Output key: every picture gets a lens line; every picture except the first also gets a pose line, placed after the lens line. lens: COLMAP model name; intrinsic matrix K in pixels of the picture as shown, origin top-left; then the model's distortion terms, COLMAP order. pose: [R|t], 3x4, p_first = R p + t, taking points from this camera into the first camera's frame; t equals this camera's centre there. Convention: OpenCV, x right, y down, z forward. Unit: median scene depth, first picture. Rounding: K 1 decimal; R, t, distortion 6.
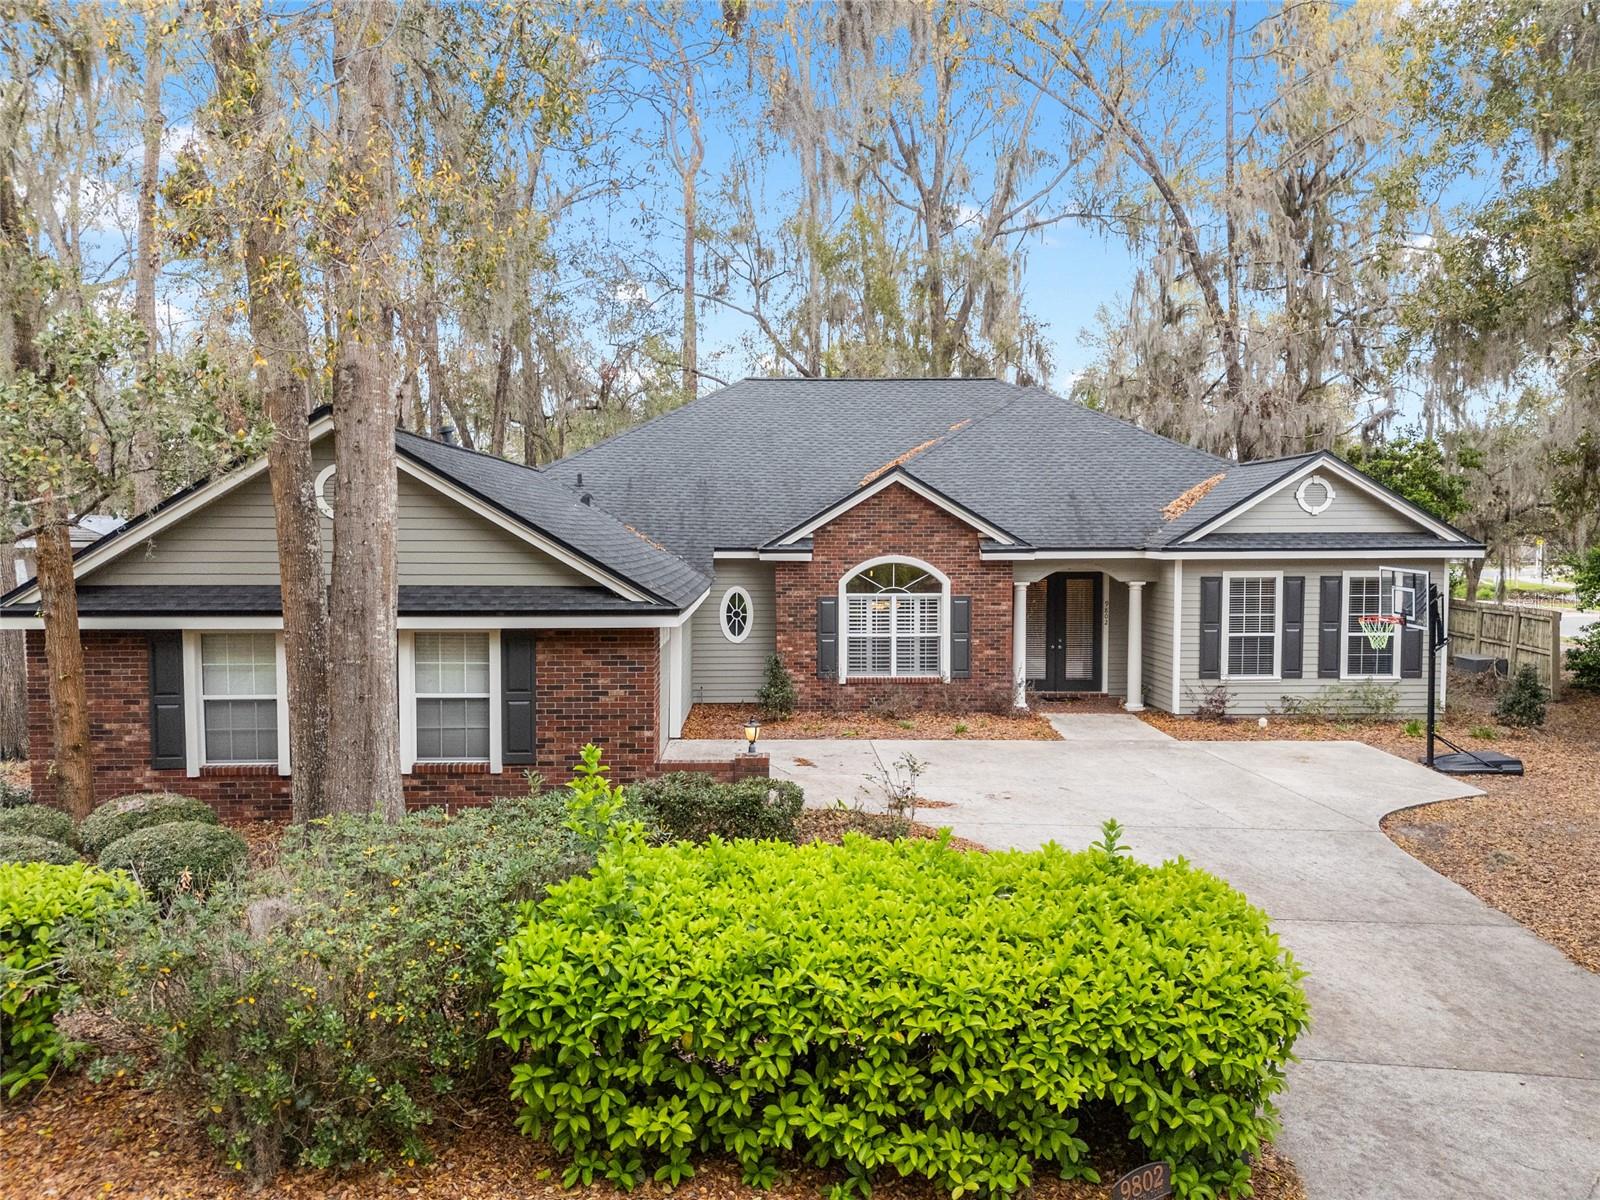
lens RADIAL K [[1183.9, 0, 799.0], [0, 1183.9, 596.4], [0, 0, 1]] dist [0.066051, -0.064966]
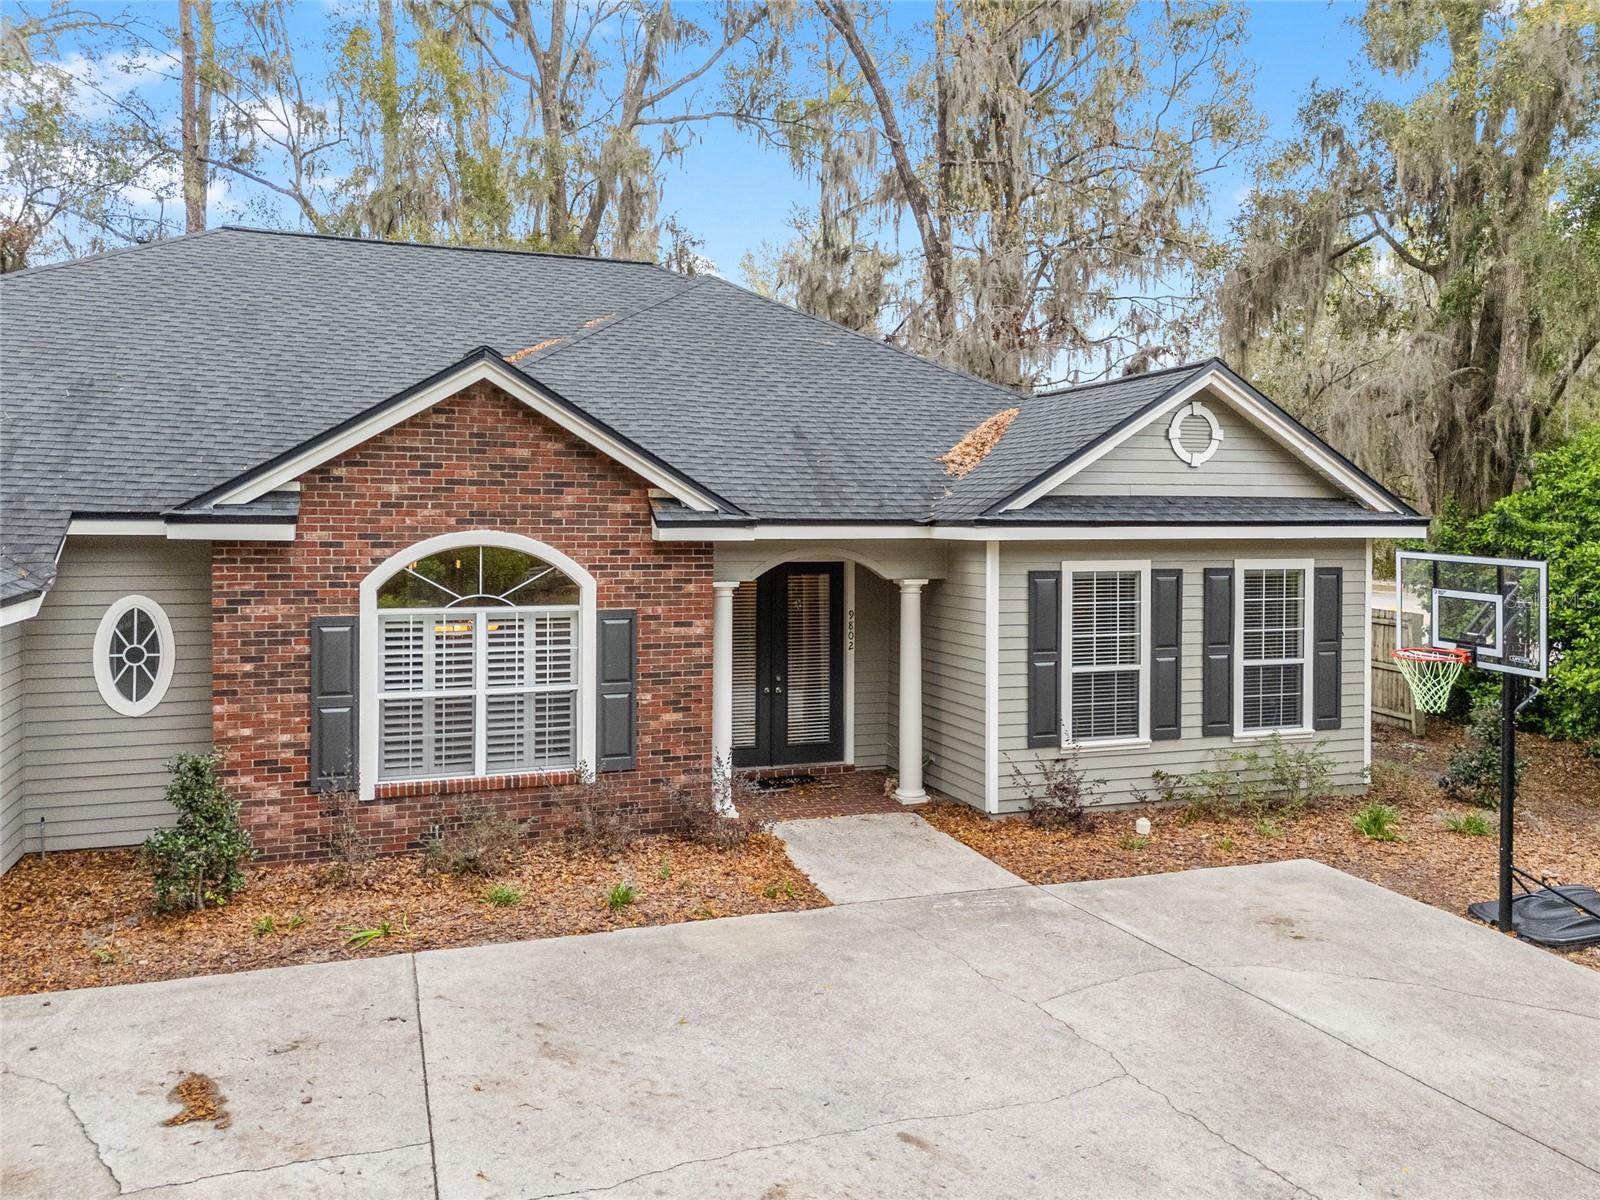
lens RADIAL K [[1183.9, 0, 795.5], [0, 1183.9, 549.6], [0, 0, 1]] dist [0.066051, -0.064966]
pose [[0.950811, -0.000209, 0.309771, 0.051566], [0.008536, 0.999638, -0.025525, -0.012868], [-0.309654, 0.026914, 0.950468, 0.488861]]
